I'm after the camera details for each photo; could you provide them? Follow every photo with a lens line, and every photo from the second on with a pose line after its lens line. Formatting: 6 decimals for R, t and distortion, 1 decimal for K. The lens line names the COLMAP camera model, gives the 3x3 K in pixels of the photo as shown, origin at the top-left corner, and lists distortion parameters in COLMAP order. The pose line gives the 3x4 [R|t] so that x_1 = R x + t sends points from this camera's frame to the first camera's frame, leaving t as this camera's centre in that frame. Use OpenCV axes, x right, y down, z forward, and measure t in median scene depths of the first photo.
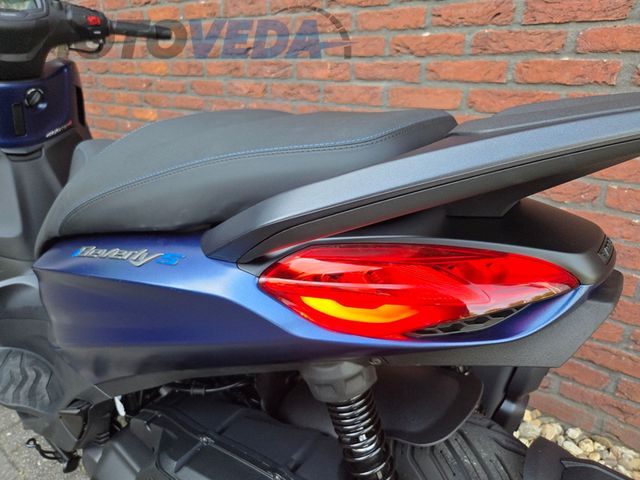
lens RADIAL K [[432.8, 0, 319.1], [0, 432.8, 236.1], [0, 0, 1]] dist [0.066847, -0.053911]
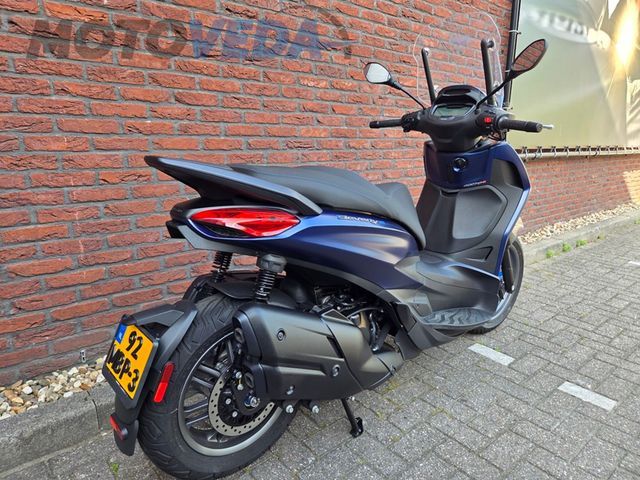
lens RADIAL K [[432.8, 0, 322.5], [0, 432.8, 237.6], [0, 0, 1]] dist [0.066847, -0.053911]
pose [[0.219303, -0.233028, 0.947420, -1.160275], [0.334899, 0.930038, 0.151232, -0.093904], [-0.916378, 0.284124, 0.282001, 0.090714]]
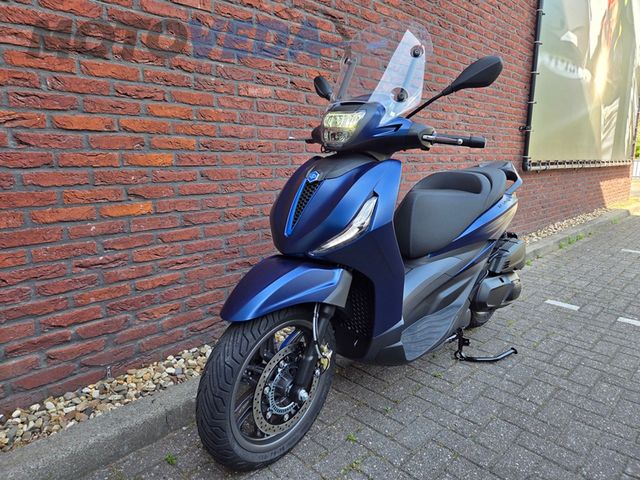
lens RADIAL K [[432.8, 0, 313.9], [0, 432.8, 237.7], [0, 0, 1]] dist [0.066847, -0.053911]
pose [[0.138131, -0.201549, 0.969690, -2.008566], [0.343368, 0.928097, 0.143992, -0.368450], [-0.928988, 0.313071, 0.197405, 0.808000]]
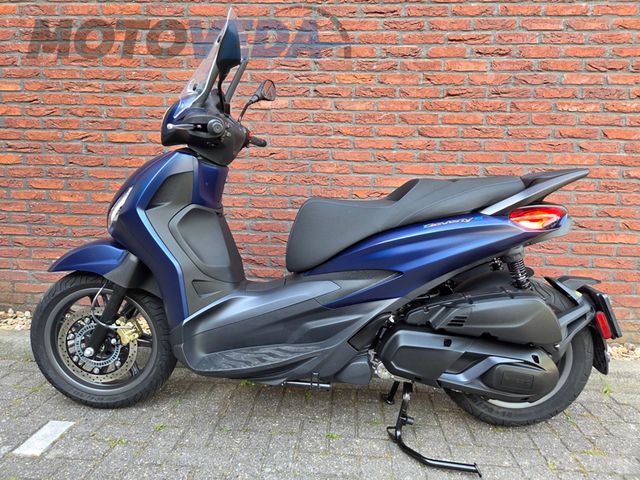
lens RADIAL K [[432.8, 0, 318.0], [0, 432.8, 234.7], [0, 0, 1]] dist [0.066847, -0.053911]
pose [[0.844874, -0.061970, 0.531364, -1.082075], [0.176839, 0.969782, -0.168077, 0.173090], [-0.504891, 0.235970, 0.830303, -0.371538]]
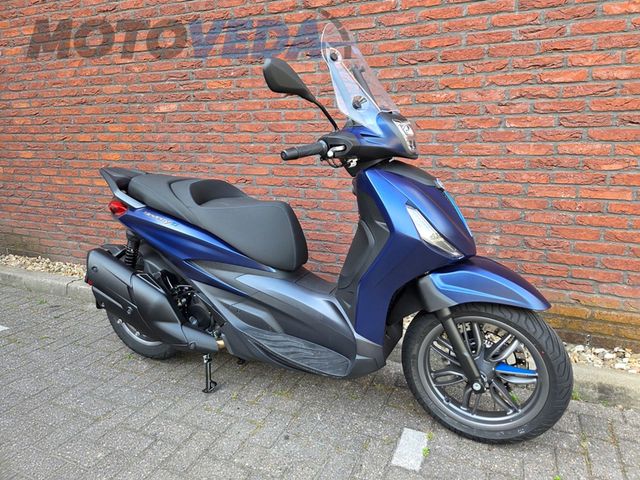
lens RADIAL K [[432.8, 0, 321.7], [0, 432.8, 236.0], [0, 0, 1]] dist [0.066847, -0.053911]
pose [[0.974874, -0.069190, 0.211740, 0.072905], [0.097547, 0.987153, -0.126546, 0.351257], [-0.200264, 0.144021, 0.969099, -1.246179]]
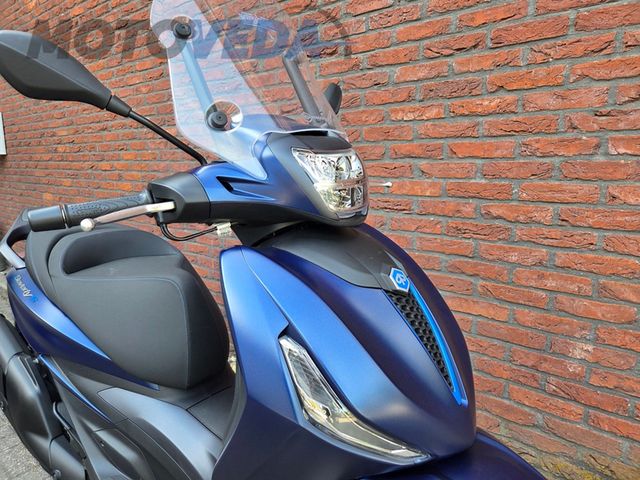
lens RADIAL K [[432.8, 0, 309.7], [0, 432.8, 240.1], [0, 0, 1]] dist [0.066847, -0.053911]
pose [[0.997371, -0.012642, -0.071359, 0.608644], [-0.000075, 0.984487, -0.175458, 0.125909], [0.072471, 0.175002, 0.981897, -0.719890]]
